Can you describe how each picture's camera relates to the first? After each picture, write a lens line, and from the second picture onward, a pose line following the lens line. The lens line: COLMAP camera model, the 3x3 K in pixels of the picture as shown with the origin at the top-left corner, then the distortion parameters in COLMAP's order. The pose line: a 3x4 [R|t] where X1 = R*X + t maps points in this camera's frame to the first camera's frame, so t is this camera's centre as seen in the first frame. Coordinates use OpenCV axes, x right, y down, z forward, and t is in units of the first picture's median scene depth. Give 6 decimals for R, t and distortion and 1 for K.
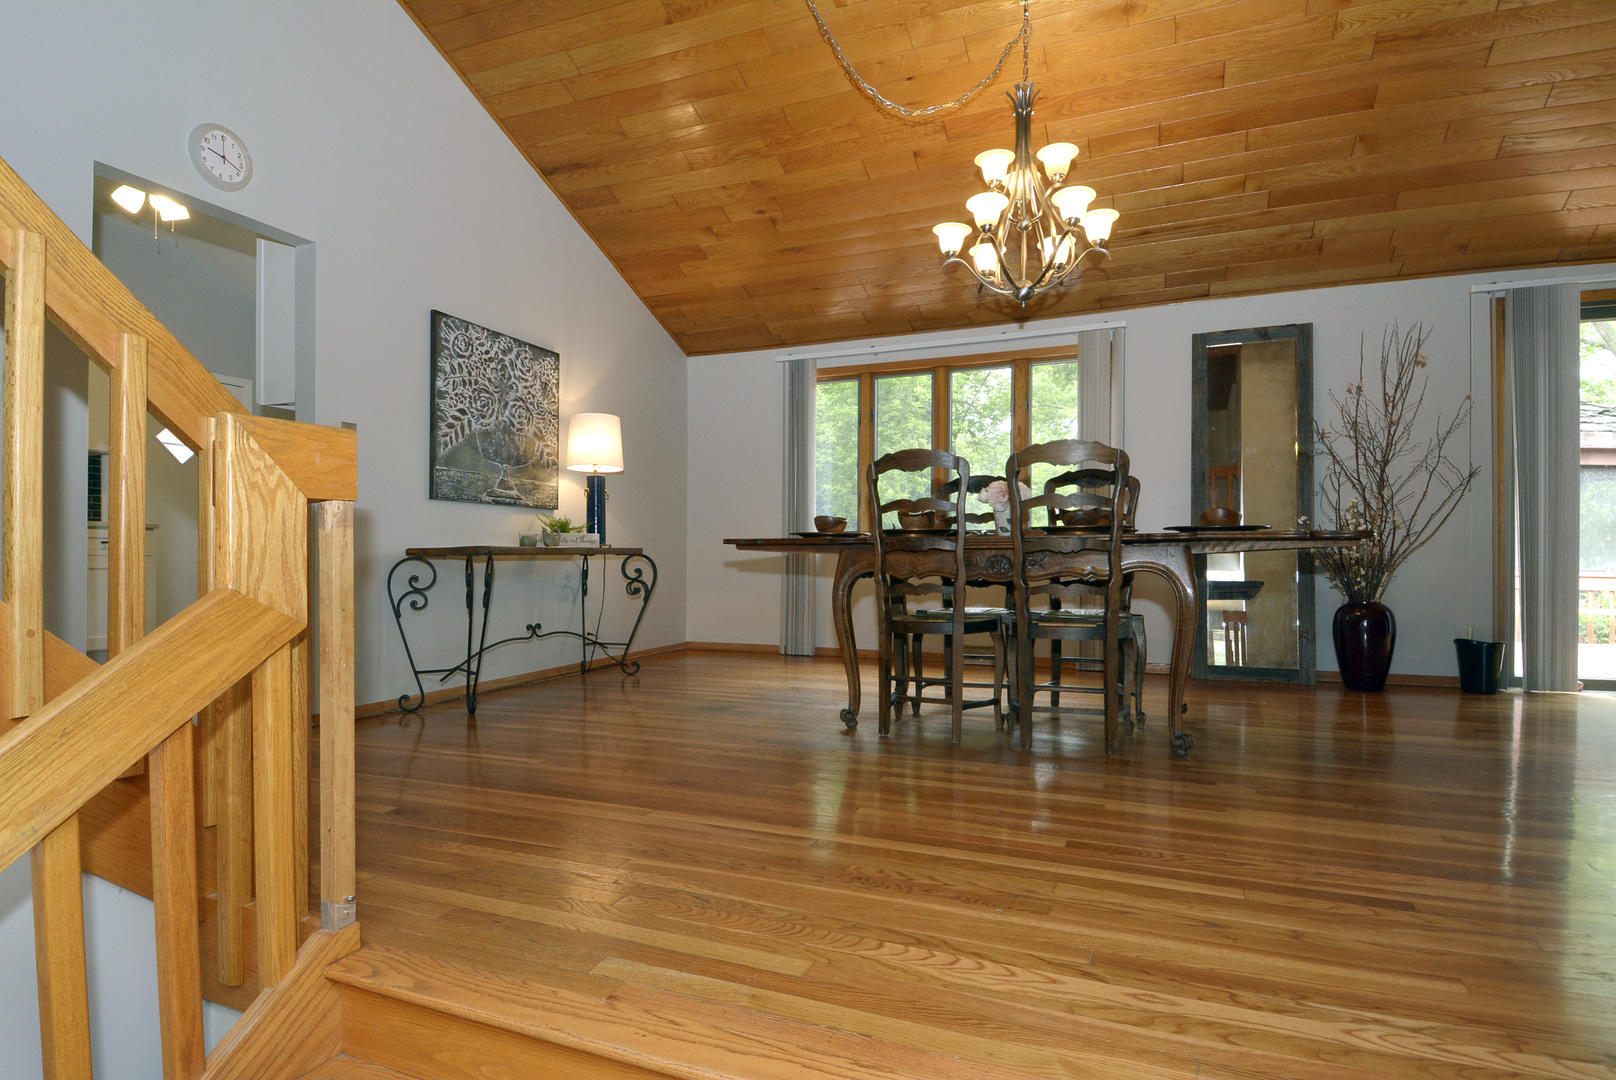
lens RADIAL K [[850.9, 0, 798.0], [0, 850.9, 541.7], [0, 0, 1]] dist [0.045509, -0.049696]
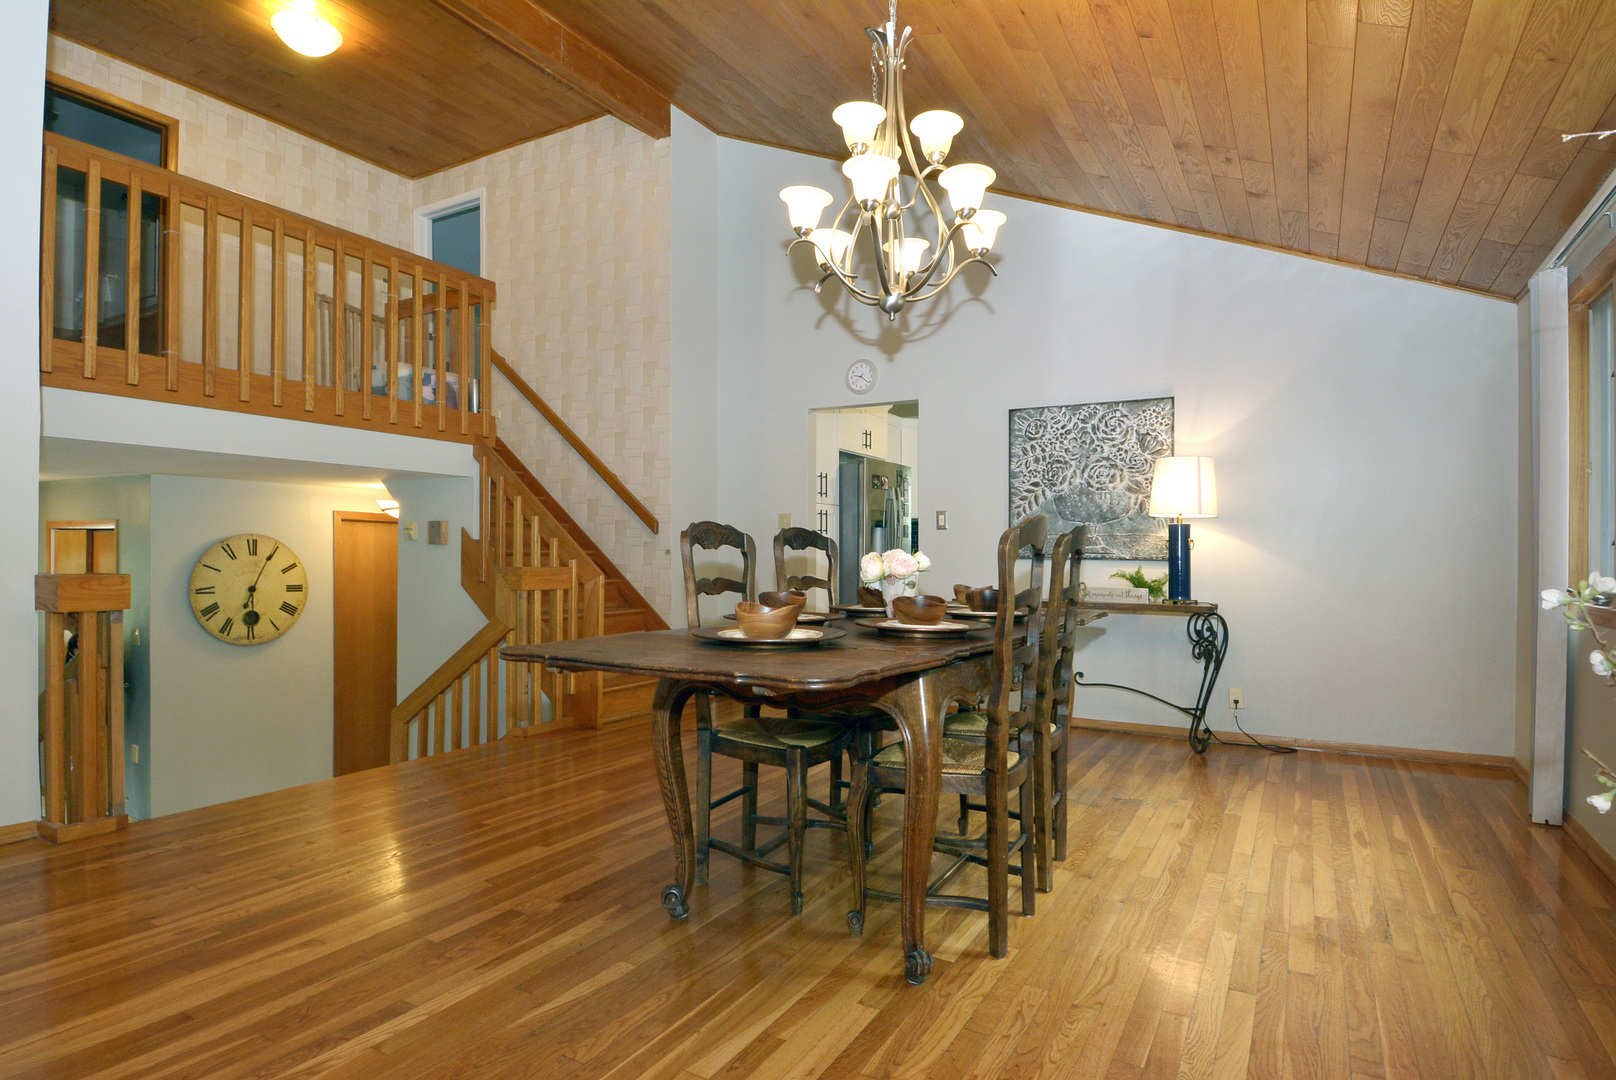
lens RADIAL K [[850.9, 0, 798.0], [0, 850.9, 541.7], [0, 0, 1]] dist [0.045509, -0.049696]
pose [[-0.128765, -0.004143, -0.991666, 0.783412], [0.019946, 0.999778, -0.006767, -0.065532], [0.991475, -0.020651, -0.128654, 0.768186]]
